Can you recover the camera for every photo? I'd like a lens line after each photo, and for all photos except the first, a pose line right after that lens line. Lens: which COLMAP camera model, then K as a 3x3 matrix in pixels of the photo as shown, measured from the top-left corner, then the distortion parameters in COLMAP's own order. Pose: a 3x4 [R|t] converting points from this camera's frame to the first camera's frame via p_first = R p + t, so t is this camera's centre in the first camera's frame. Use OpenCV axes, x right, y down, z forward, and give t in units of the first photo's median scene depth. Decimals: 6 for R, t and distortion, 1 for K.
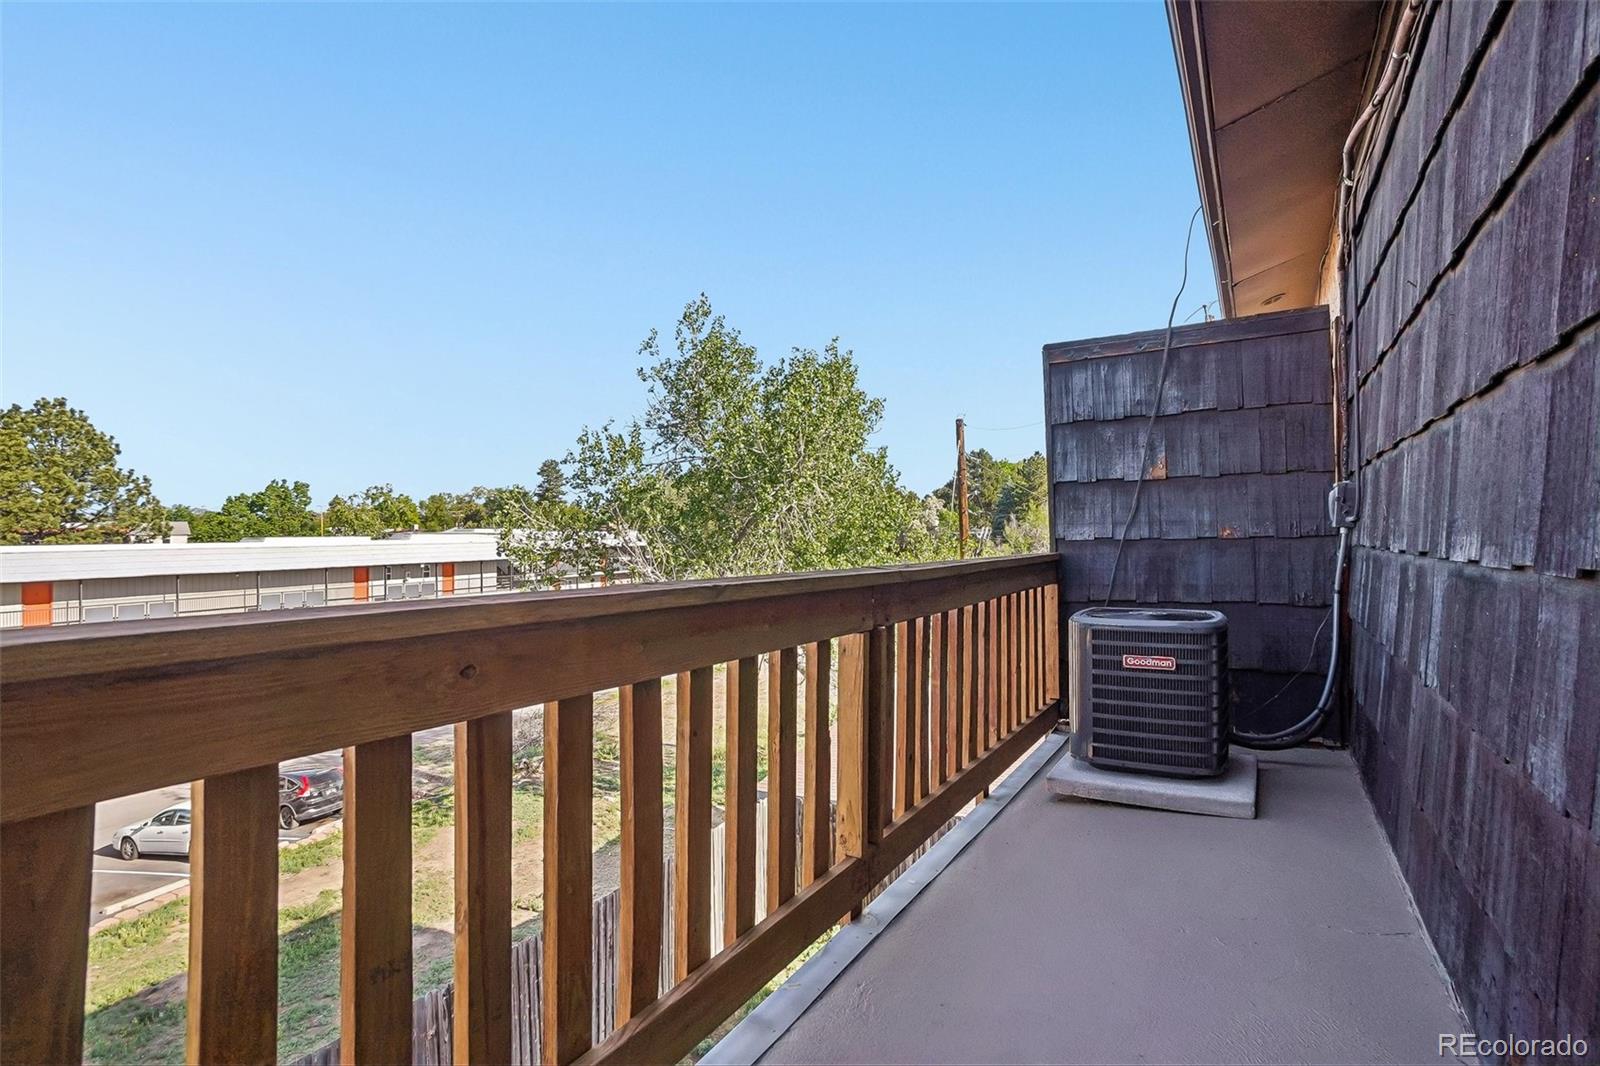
lens RADIAL K [[819.0, 0, 788.3], [0, 819.0, 518.1], [0, 0, 1]] dist [-0.040192, 0.015937]
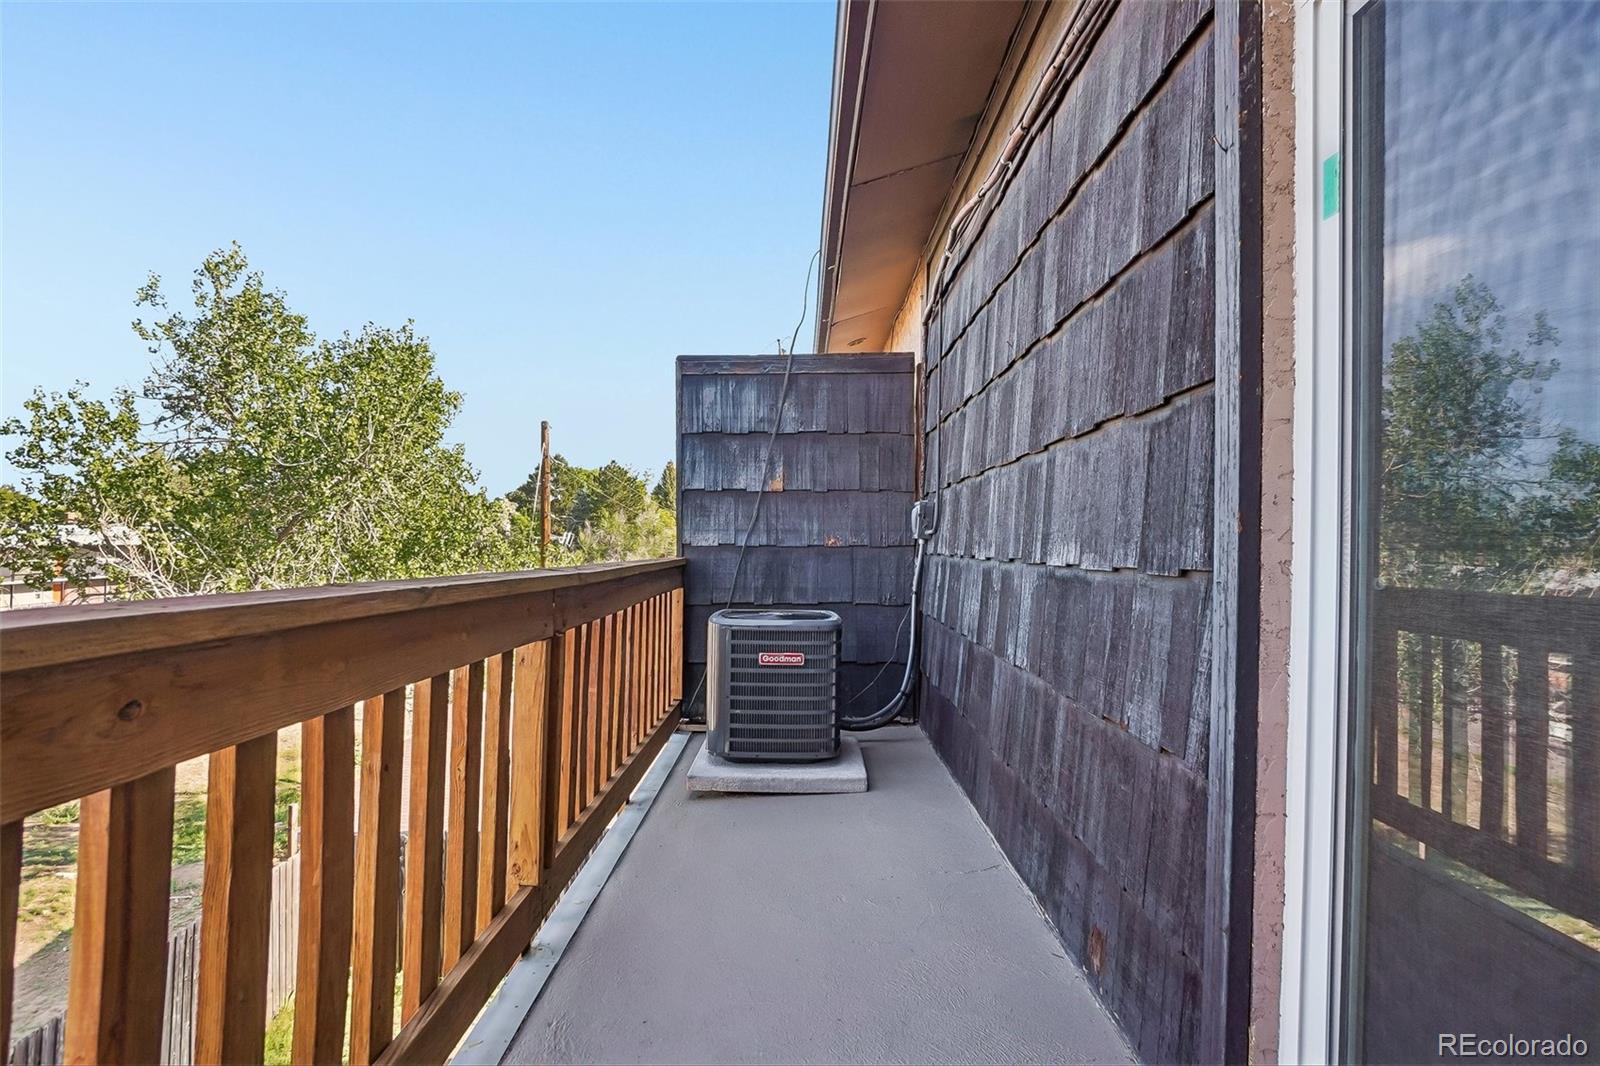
lens RADIAL K [[819.0, 0, 803.2], [0, 819.0, 519.4], [0, 0, 1]] dist [-0.040192, 0.015937]
pose [[0.863345, 0.033757, 0.503484, -0.082604], [-0.030633, 0.999426, -0.014480, 0.005725], [-0.503683, -0.002922, 0.863883, 0.039202]]
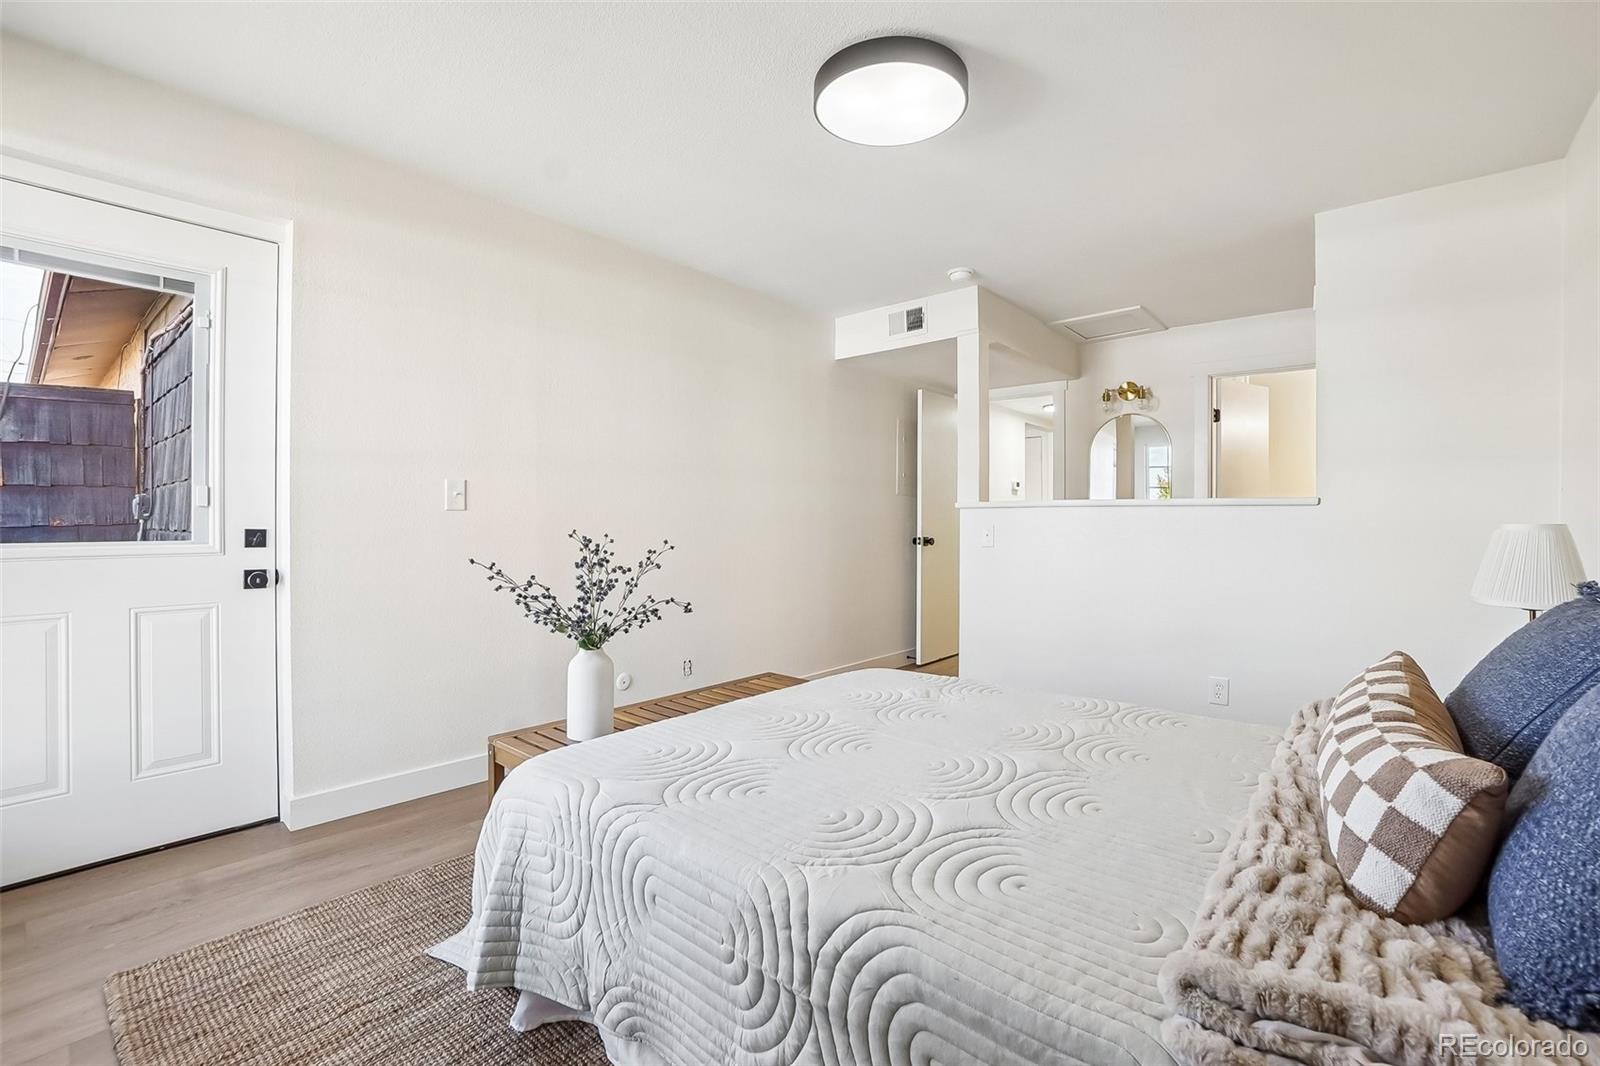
lens RADIAL K [[727.4, 0, 799.1], [0, 727.4, 519.7], [0, 0, 1]] dist [-0.000455, 0.000494]
pose [[0.214891, 0.000990, 0.976638, -0.623890], [-0.013773, 0.999903, 0.002017, -0.012161], [-0.976541, -0.013884, 0.214884, -0.838643]]
